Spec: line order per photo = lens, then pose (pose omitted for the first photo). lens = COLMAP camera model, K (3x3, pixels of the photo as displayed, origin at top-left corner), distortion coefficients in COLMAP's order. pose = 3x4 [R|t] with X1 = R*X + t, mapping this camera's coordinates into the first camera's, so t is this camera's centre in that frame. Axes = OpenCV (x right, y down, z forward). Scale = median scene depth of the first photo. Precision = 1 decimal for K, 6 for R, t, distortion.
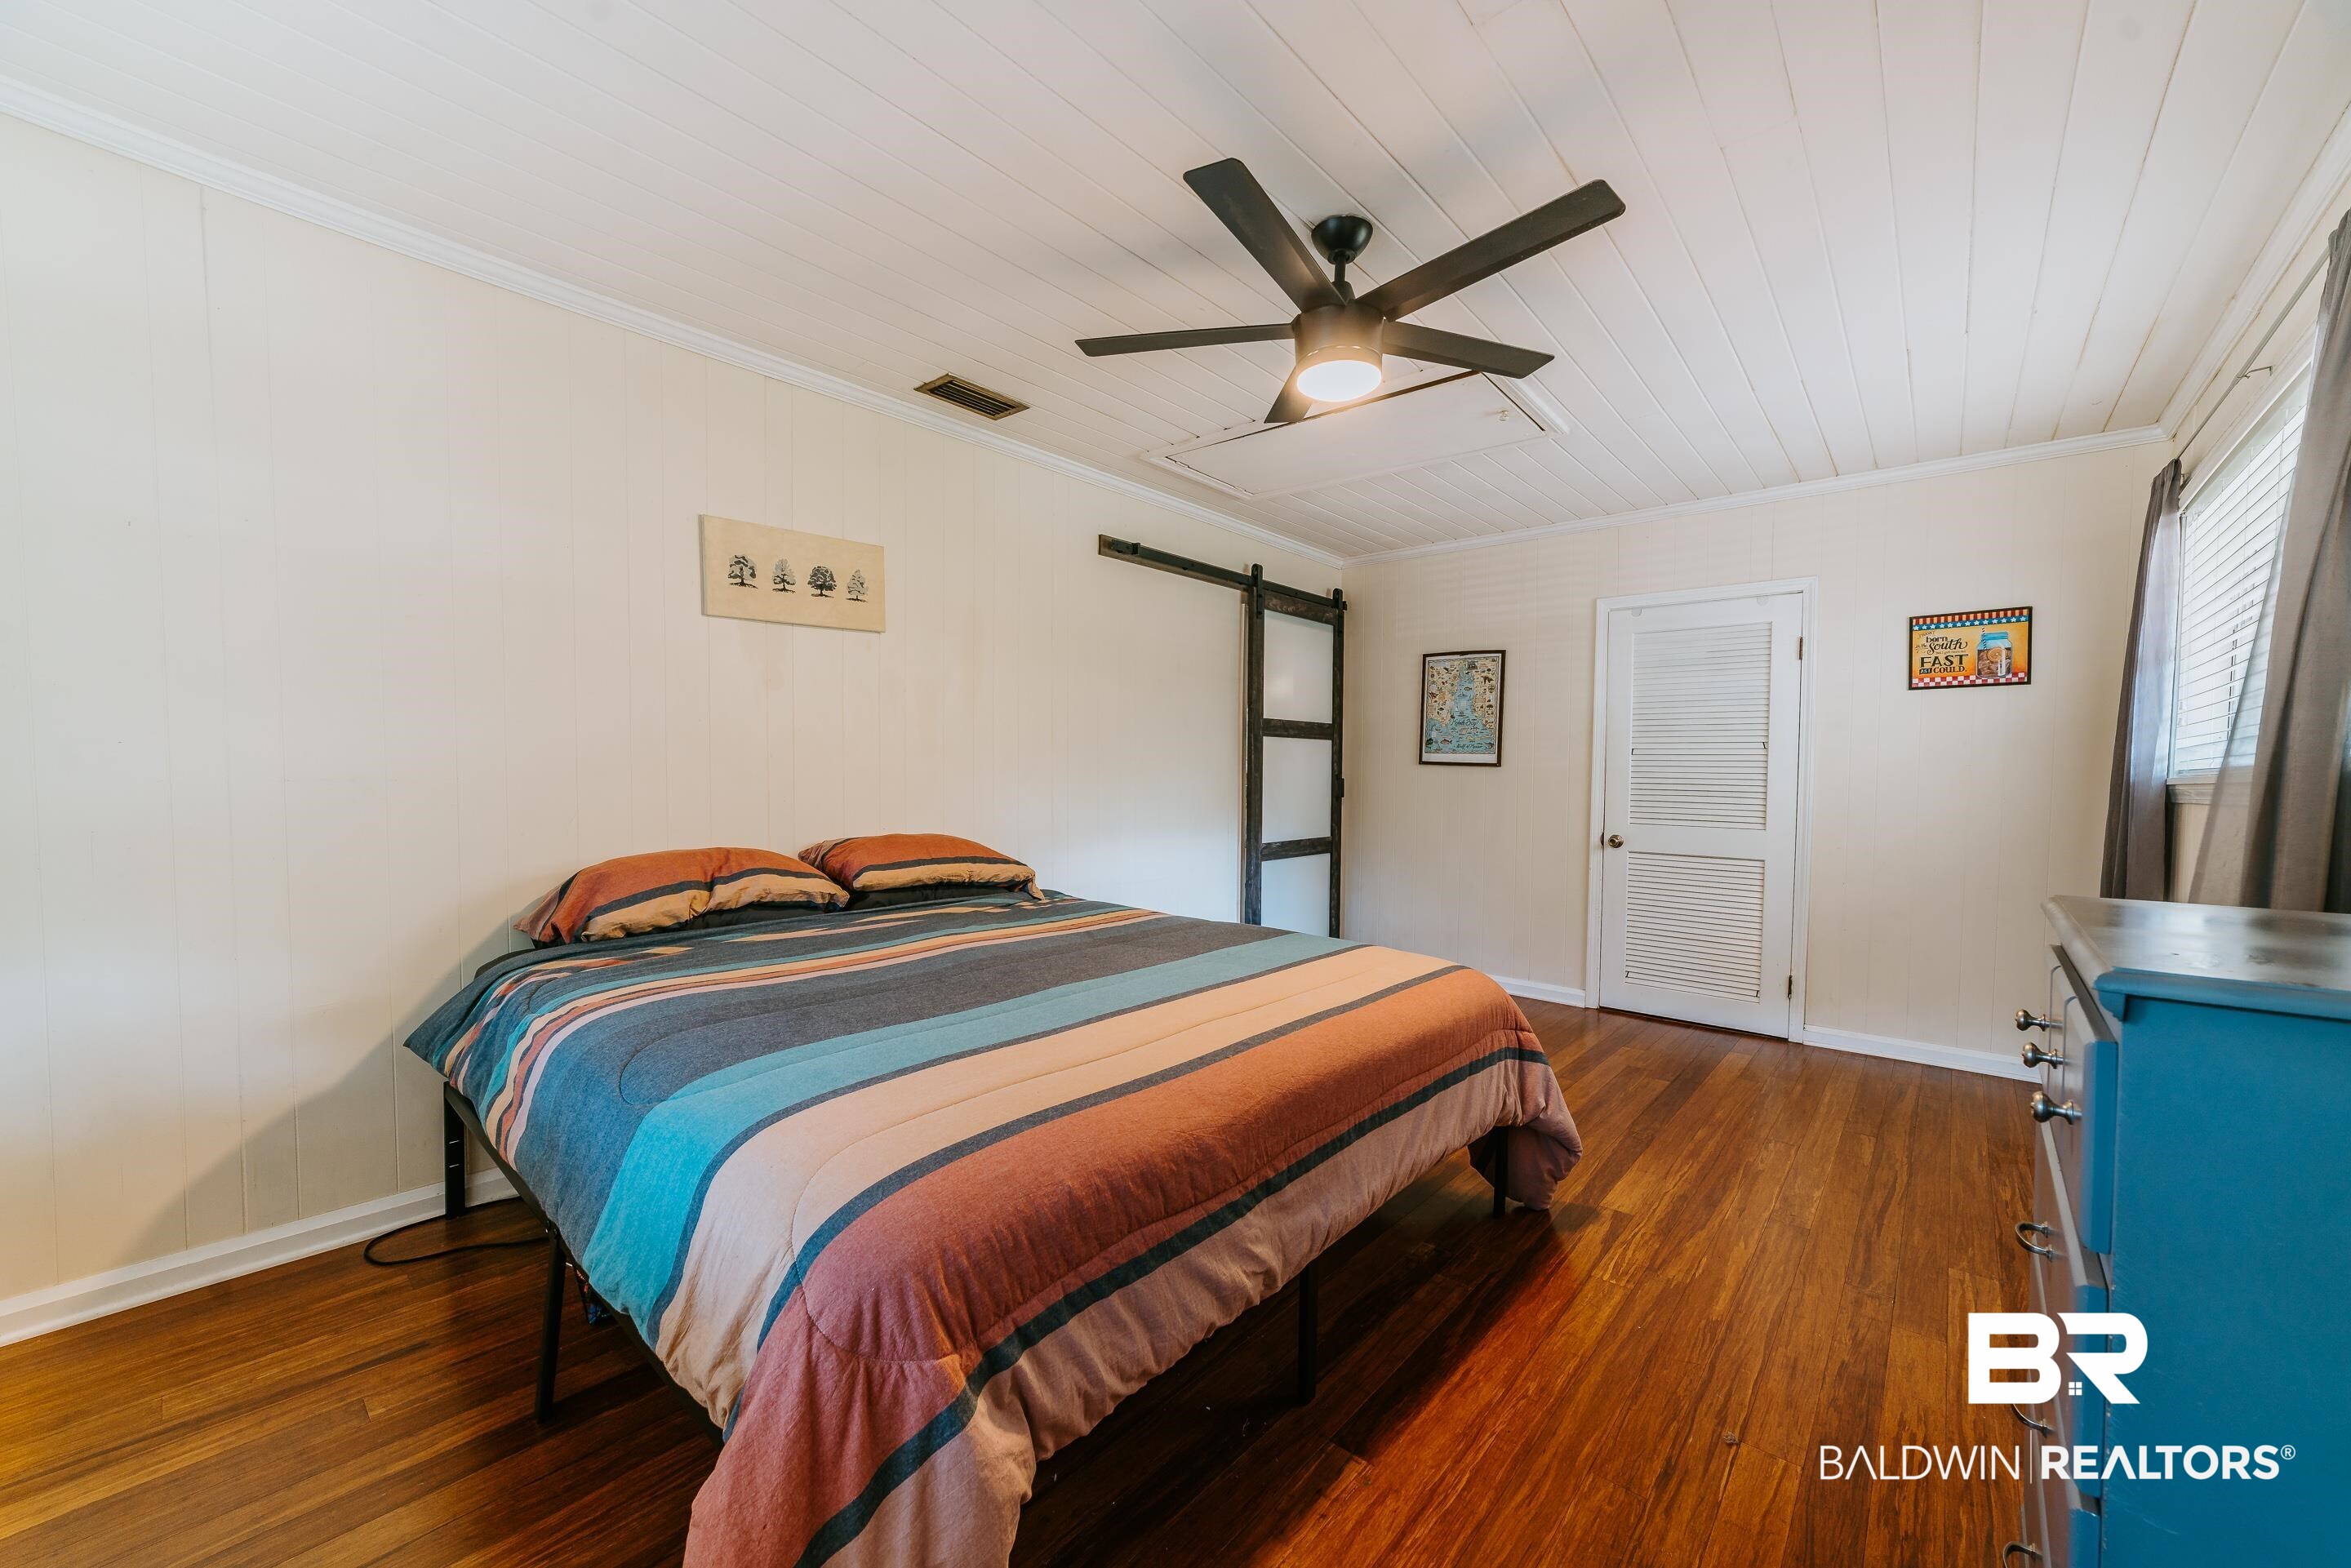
lens RADIAL K [[901.1, 0, 1177.6], [0, 901.1, 793.3], [0, 0, 1]] dist [-0.025822, 0.008948]
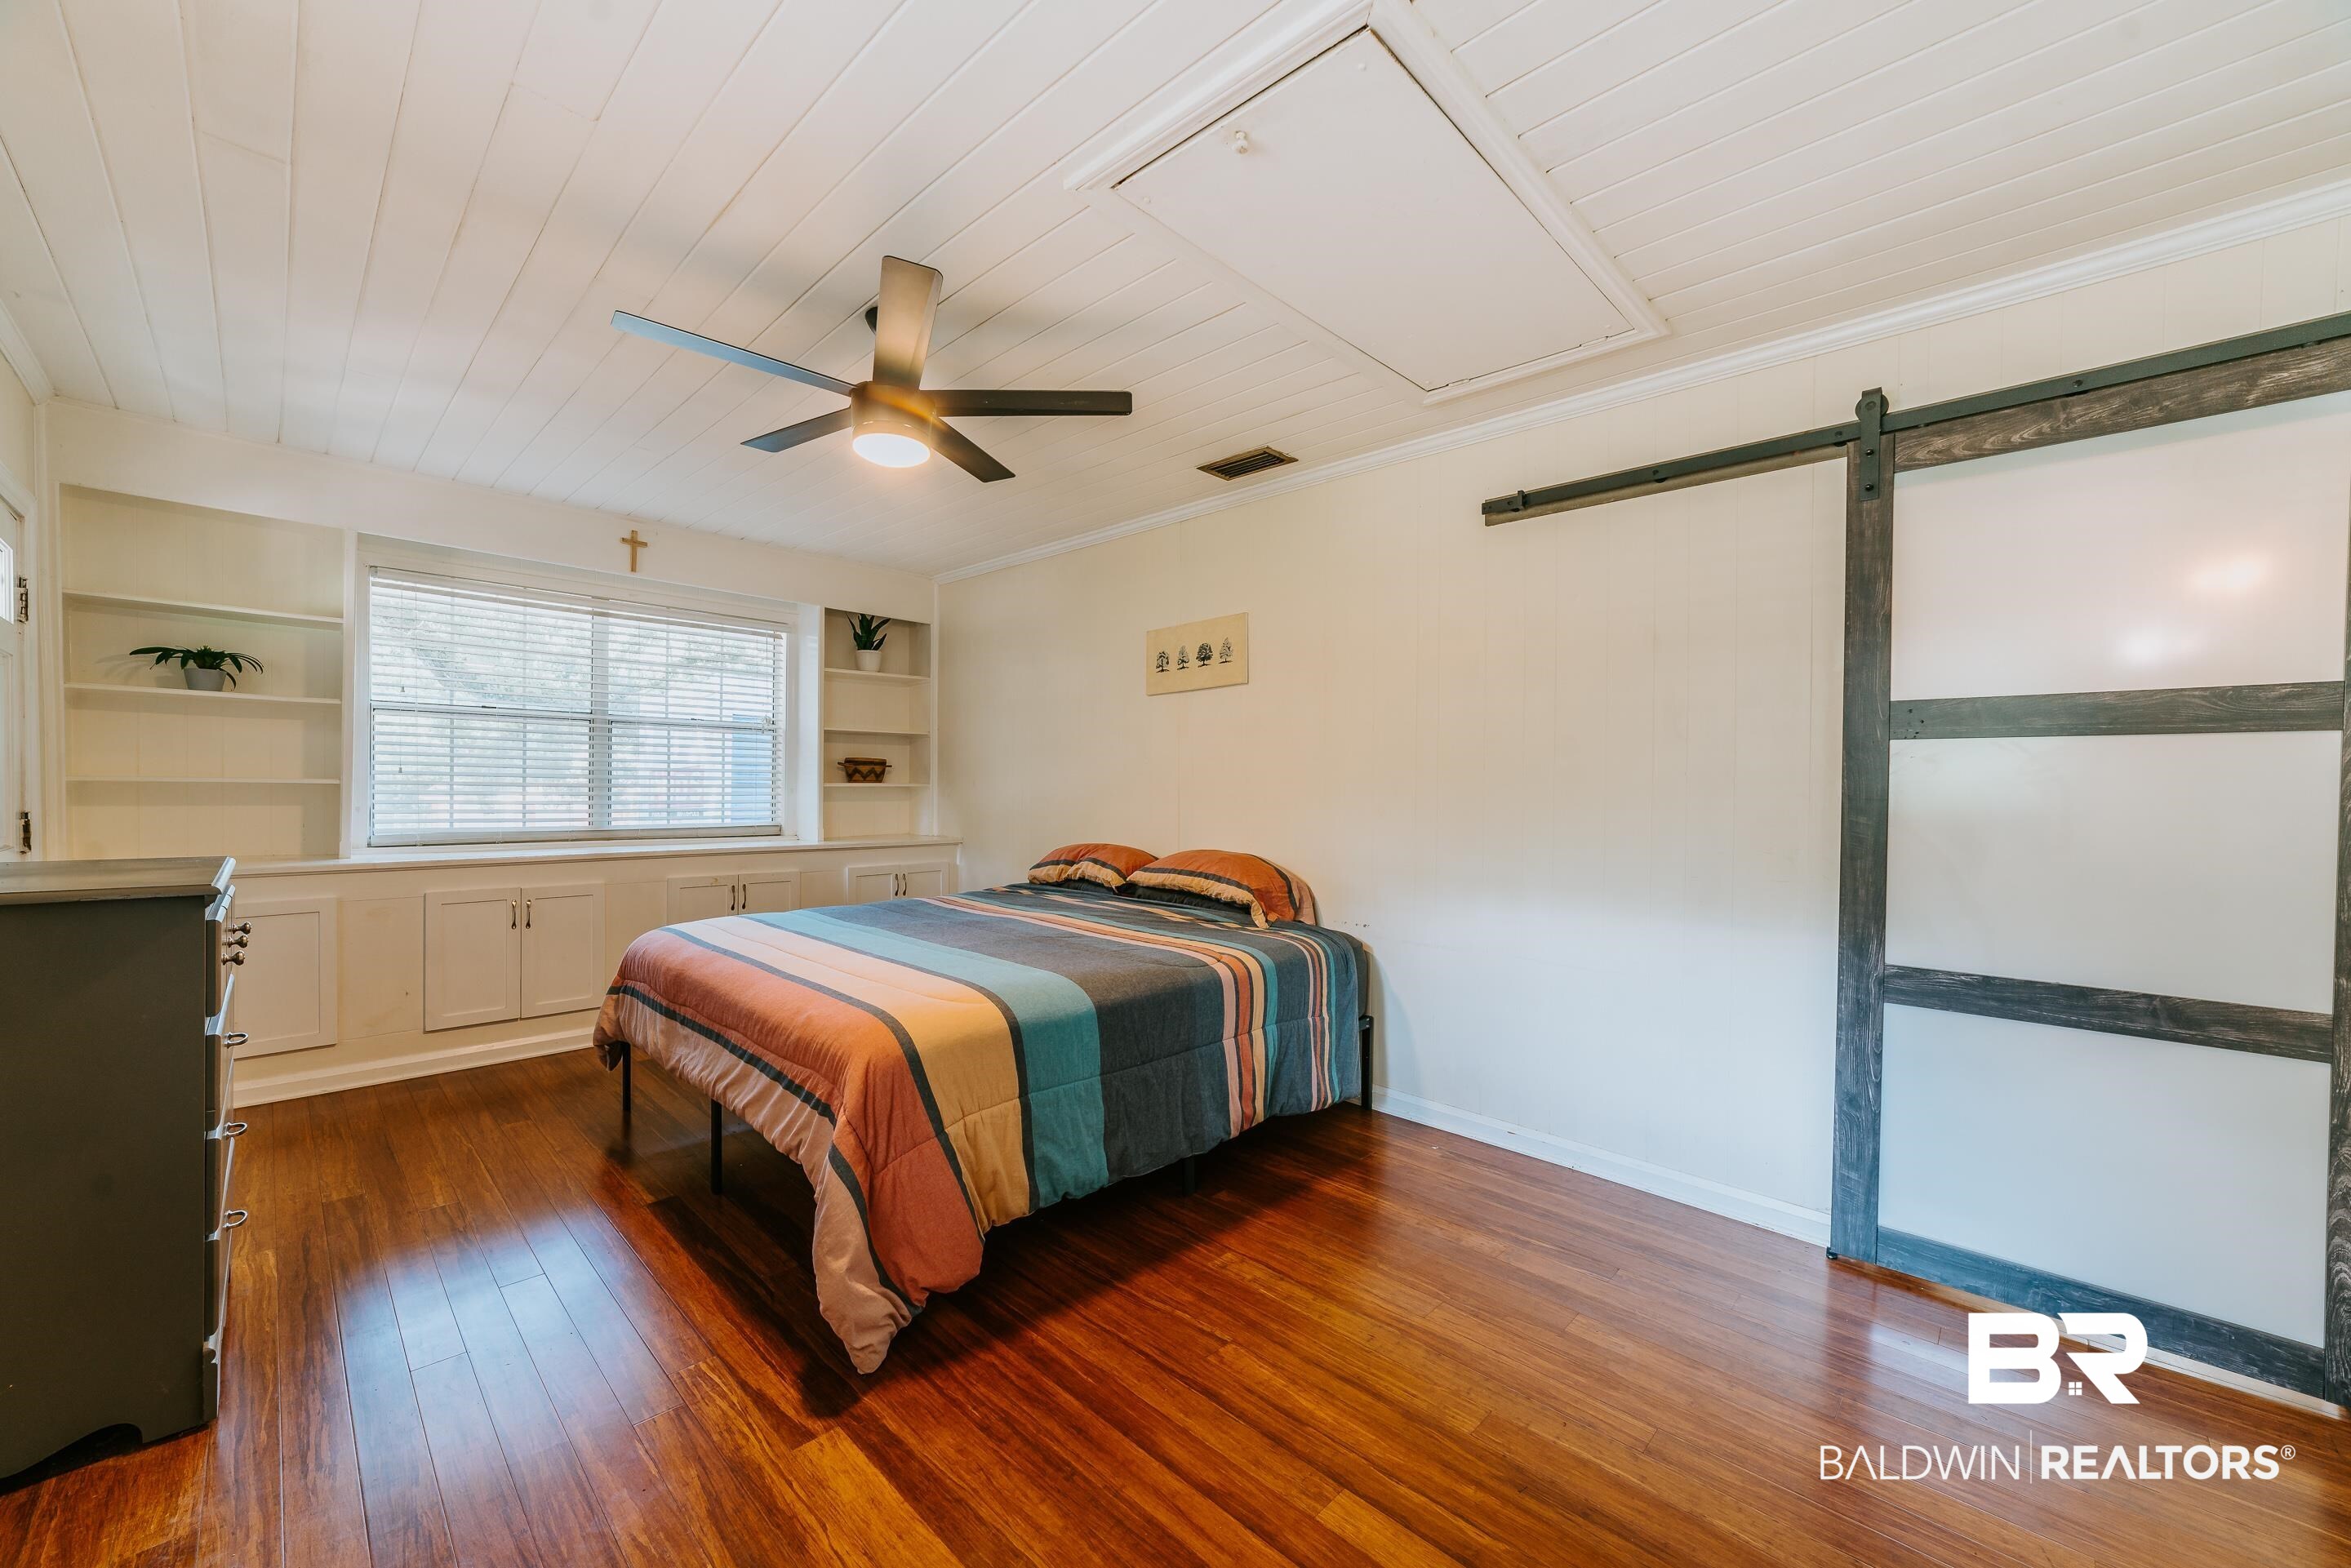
lens RADIAL K [[901.1, 0, 1177.6], [0, 901.1, 793.3], [0, 0, 1]] dist [-0.025822, 0.008948]
pose [[-0.051128, -0.004842, -0.998680, 0.948895], [-0.044814, 0.998992, -0.002549, -0.027117], [0.997686, 0.044625, -0.051293, 1.058081]]
